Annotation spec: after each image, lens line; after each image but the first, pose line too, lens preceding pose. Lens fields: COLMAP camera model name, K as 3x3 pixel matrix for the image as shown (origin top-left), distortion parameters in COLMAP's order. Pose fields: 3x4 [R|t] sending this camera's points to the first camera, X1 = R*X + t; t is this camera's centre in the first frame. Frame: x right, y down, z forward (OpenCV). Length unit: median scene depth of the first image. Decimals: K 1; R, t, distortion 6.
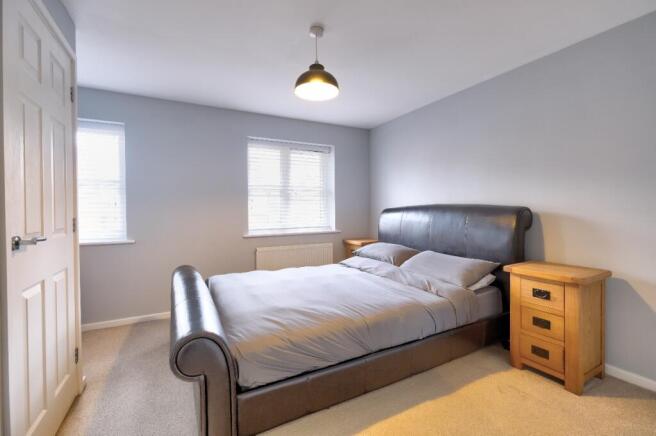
lens RADIAL K [[290.1, 0, 328.2], [0, 290.1, 214.3], [0, 0, 1]] dist [-0.000529, 0.000121]
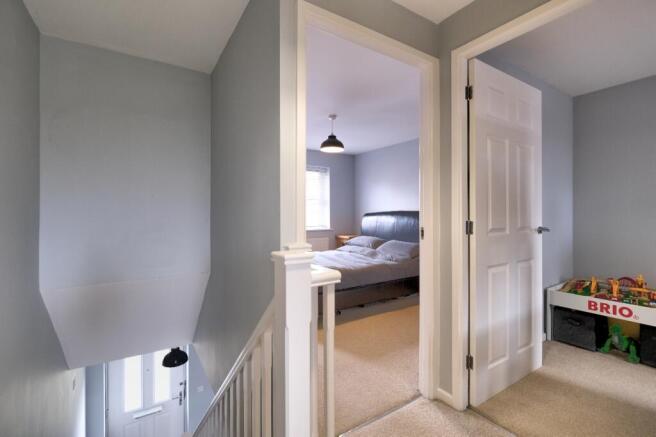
lens RADIAL K [[290.1, 0, 327.2], [0, 290.1, 218.5], [0, 0, 1]] dist [-0.000529, 0.000121]
pose [[0.997097, 0.007973, 0.075729, -0.116675], [-0.008110, 0.999966, 0.001499, 0.007046], [-0.075715, -0.002109, 0.997127, -0.474686]]
